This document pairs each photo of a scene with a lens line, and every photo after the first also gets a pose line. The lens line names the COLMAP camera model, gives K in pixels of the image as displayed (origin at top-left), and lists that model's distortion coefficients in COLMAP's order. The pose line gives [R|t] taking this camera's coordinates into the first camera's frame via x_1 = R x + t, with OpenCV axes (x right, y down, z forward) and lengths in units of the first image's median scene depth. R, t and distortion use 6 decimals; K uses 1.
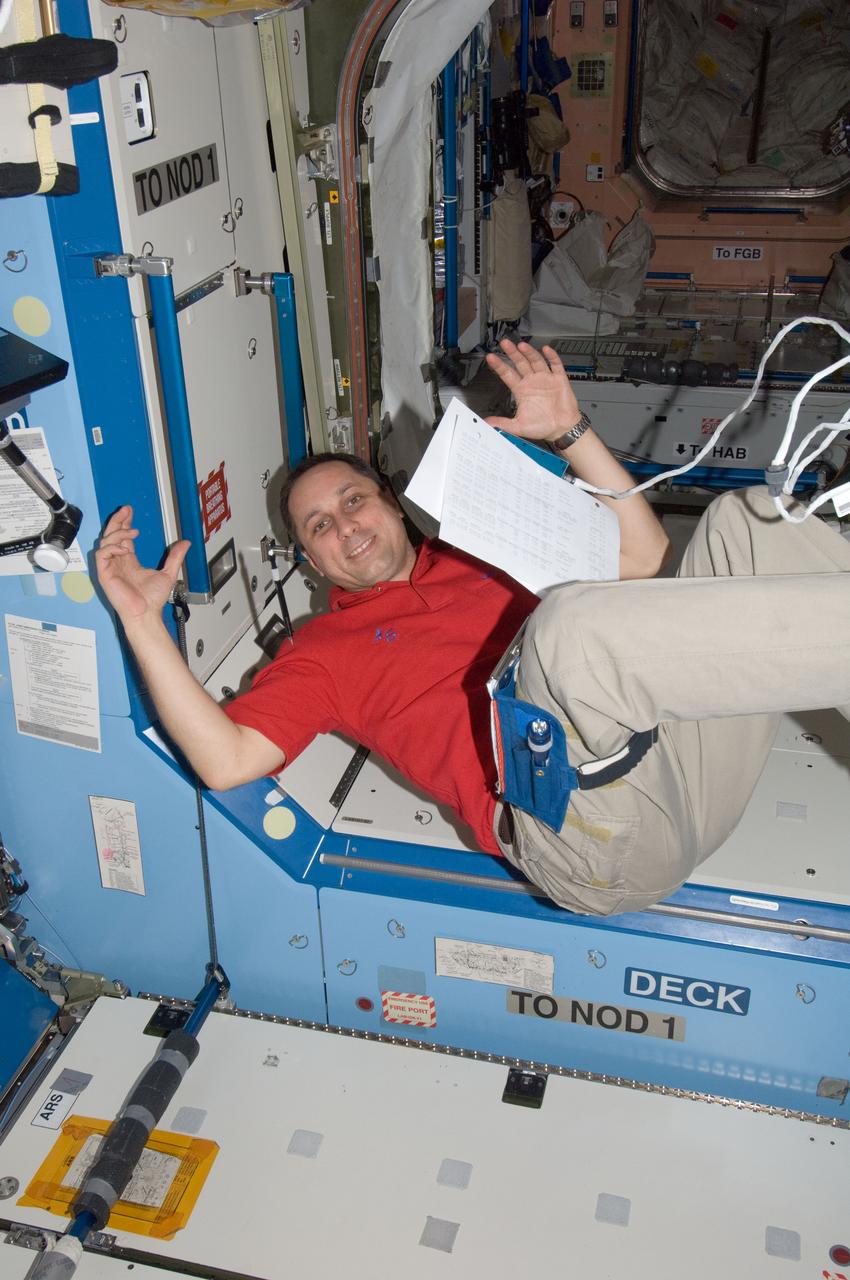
lens RADIAL K [[1268.9, 0, 420.0], [0, 1268.9, 662.7], [0, 0, 1]] dist [0.016179, 0.021774]
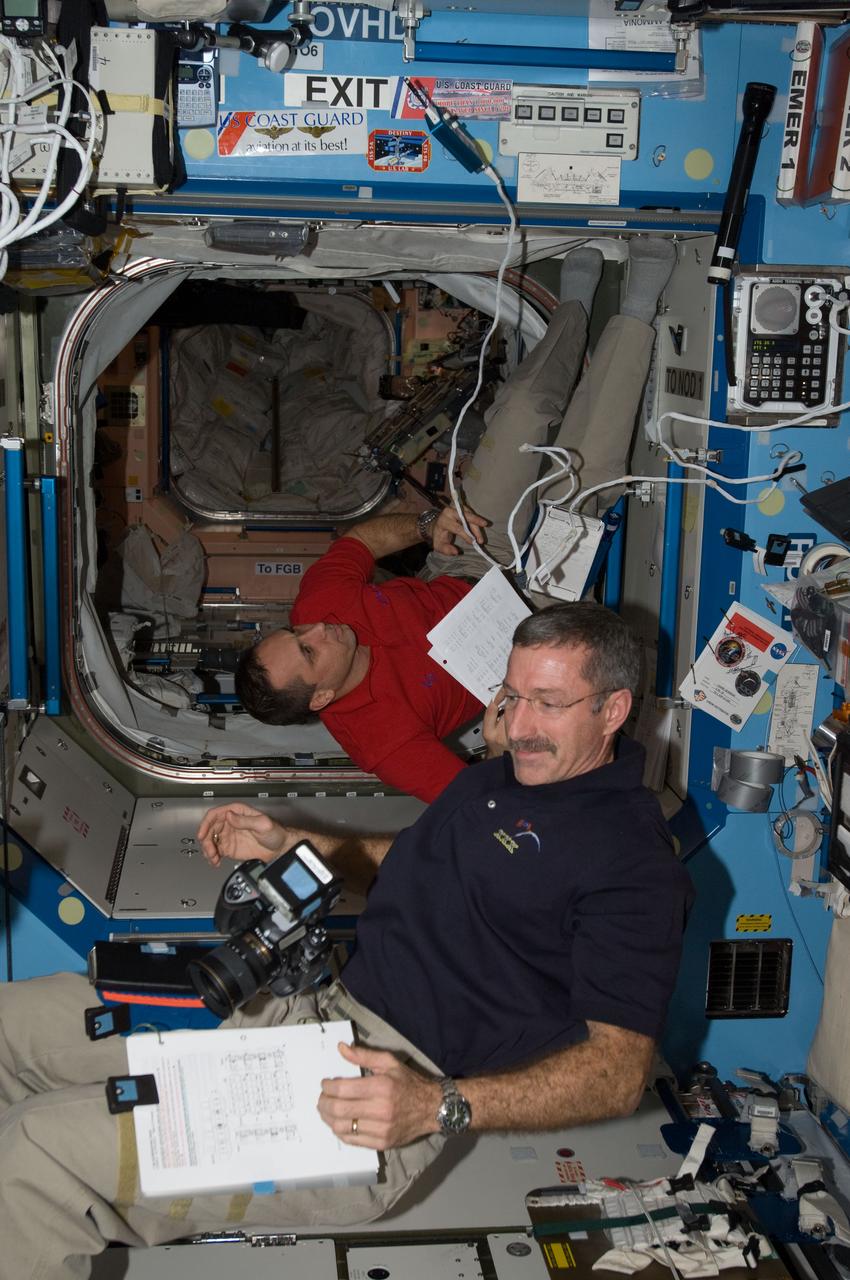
lens RADIAL K [[1598.4, 0, 425.0], [0, 1598.4, 640.0], [0, 0, 1]] dist [0.000720, 0.086407]
pose [[0.931492, -0.023200, 0.363022, -0.108051], [0.134589, 0.949125, -0.284689, 0.113380], [-0.337949, 0.314044, 0.887224, -0.159154]]
